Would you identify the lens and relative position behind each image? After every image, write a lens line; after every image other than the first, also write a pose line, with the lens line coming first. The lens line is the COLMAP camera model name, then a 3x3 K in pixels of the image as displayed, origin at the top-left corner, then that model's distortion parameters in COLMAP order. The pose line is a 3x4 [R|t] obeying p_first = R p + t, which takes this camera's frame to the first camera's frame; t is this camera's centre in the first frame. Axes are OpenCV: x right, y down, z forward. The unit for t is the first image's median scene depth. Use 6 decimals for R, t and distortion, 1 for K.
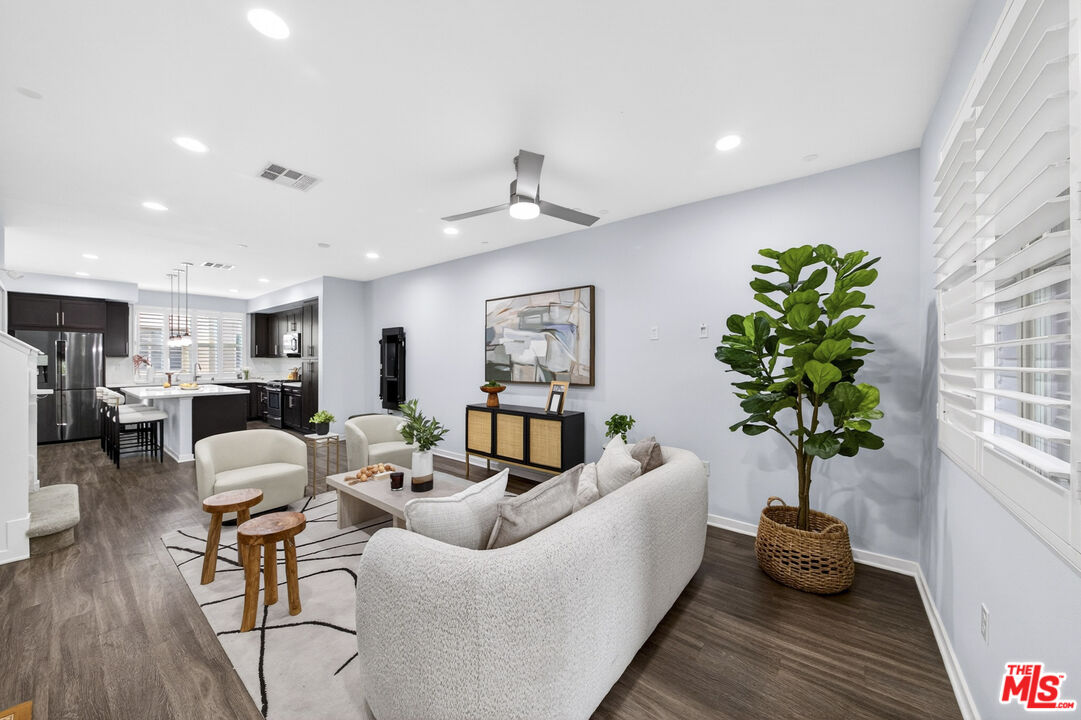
lens RADIAL K [[388.1, 0, 539.6], [0, 388.1, 362.1], [0, 0, 1]] dist [-0.001966, -0.000050]
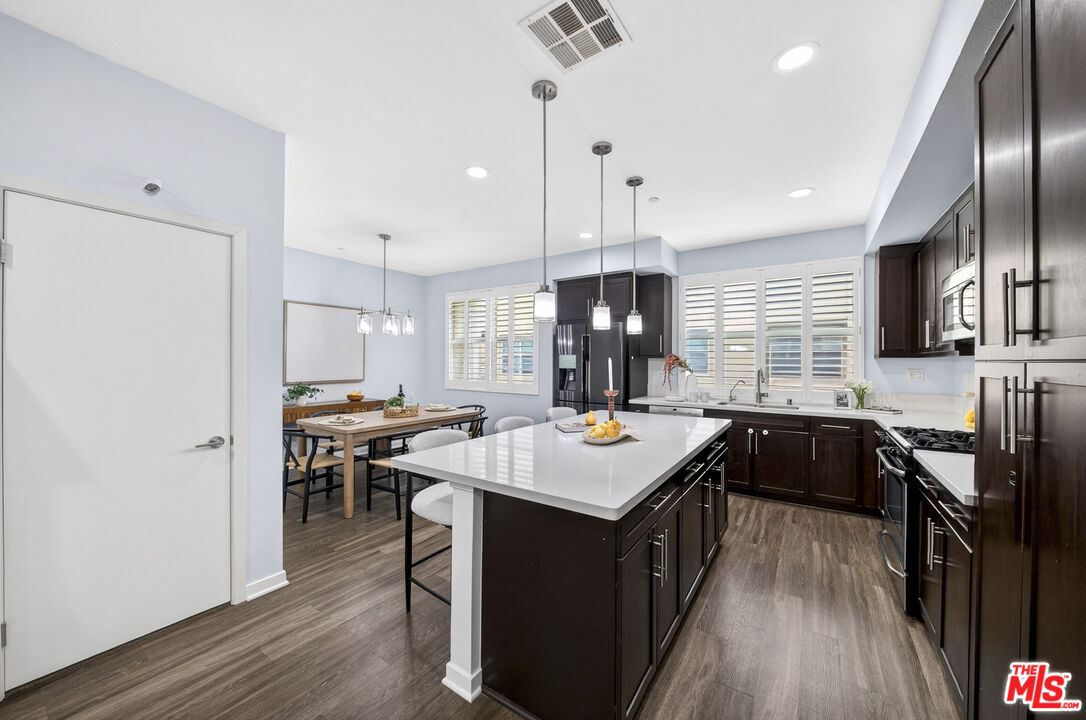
lens RADIAL K [[397.0, 0, 548.8], [0, 397.0, 358.6], [0, 0, 1]] dist [0.000049, -0.000046]
pose [[0.081909, -0.008247, -0.996606, -0.377588], [-0.007734, 0.999930, -0.008910, -0.004217], [0.996610, 0.008438, 0.081840, 0.670970]]
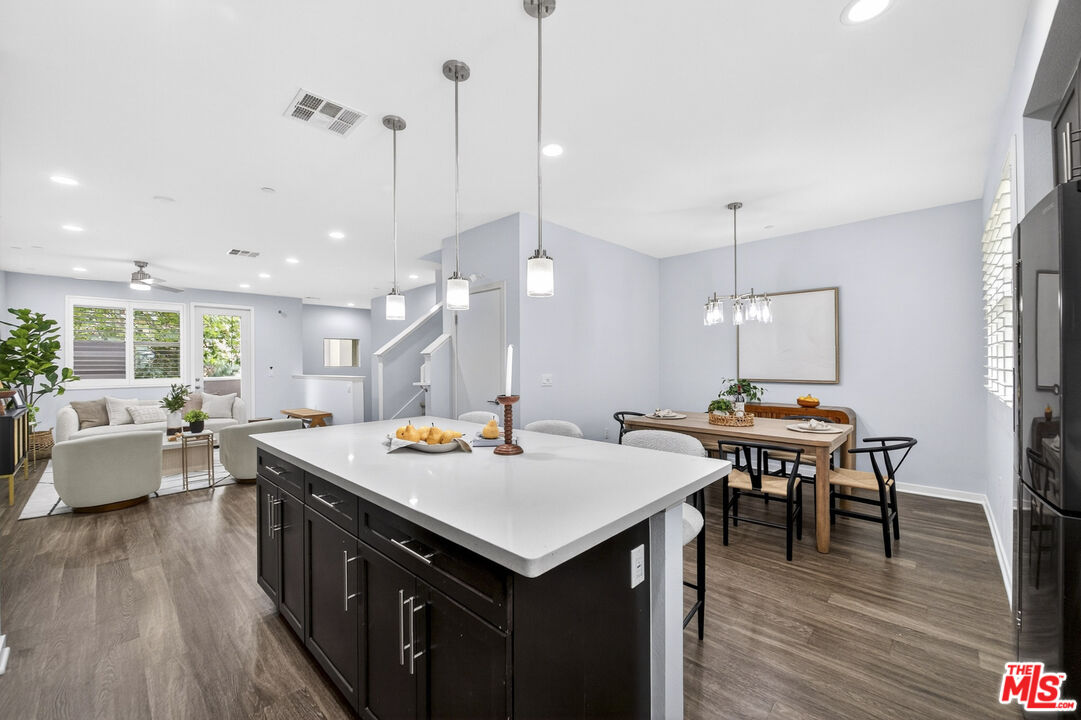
lens RADIAL K [[423.6, 0, 540.5], [0, 423.6, 360.0], [0, 0, 1]] dist [-0.000469, 0.000003]
pose [[-0.995771, 0.000486, 0.091872, -0.759257], [0.000399, 0.999999, -0.000968, 0.000931], [-0.091873, -0.000927, -0.995770, 0.986539]]
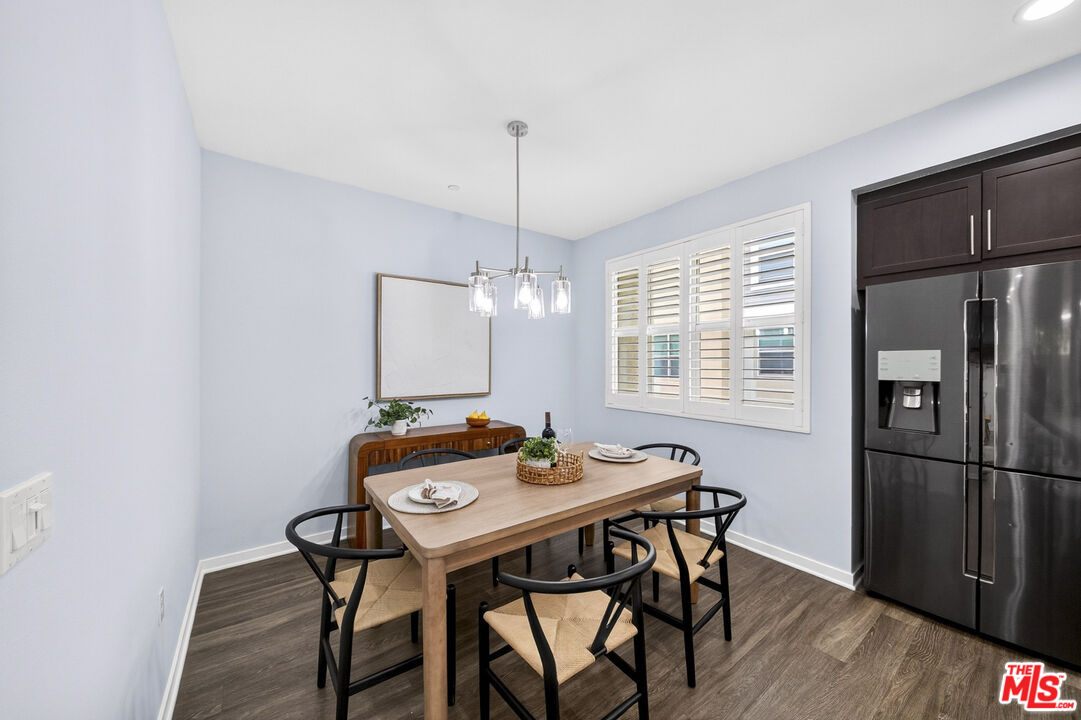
lens RADIAL K [[388.1, 0, 539.6], [0, 388.1, 362.1], [0, 0, 1]] dist [-0.001966, -0.000050]
pose [[-0.254805, -0.004641, -0.966981, -0.669457], [-0.003359, 0.999987, -0.003915, -0.005395], [0.966987, 0.002251, -0.254817, 0.577979]]
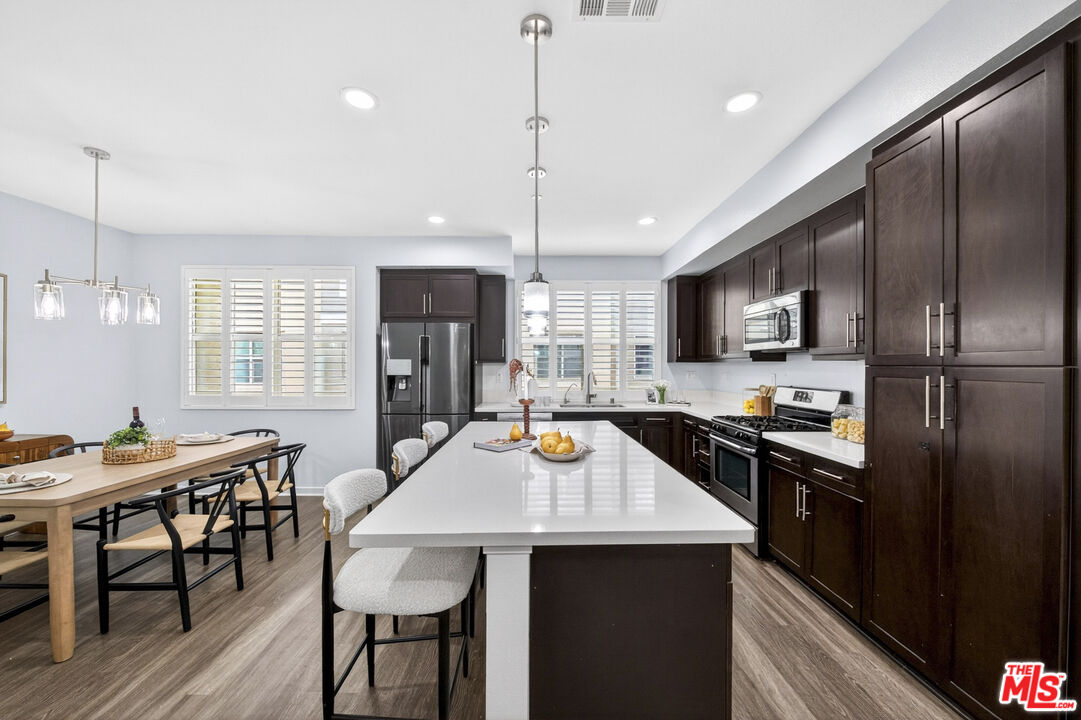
lens RADIAL K [[405.9, 0, 545.2], [0, 405.9, 367.0], [0, 0, 1]] dist [-0.000168, -0.005539]
pose [[0.638373, -0.000215, -0.769727, -0.464090], [-0.001190, 0.999998, -0.001267, -0.004883], [0.769726, 0.001725, 0.638372, 0.562434]]
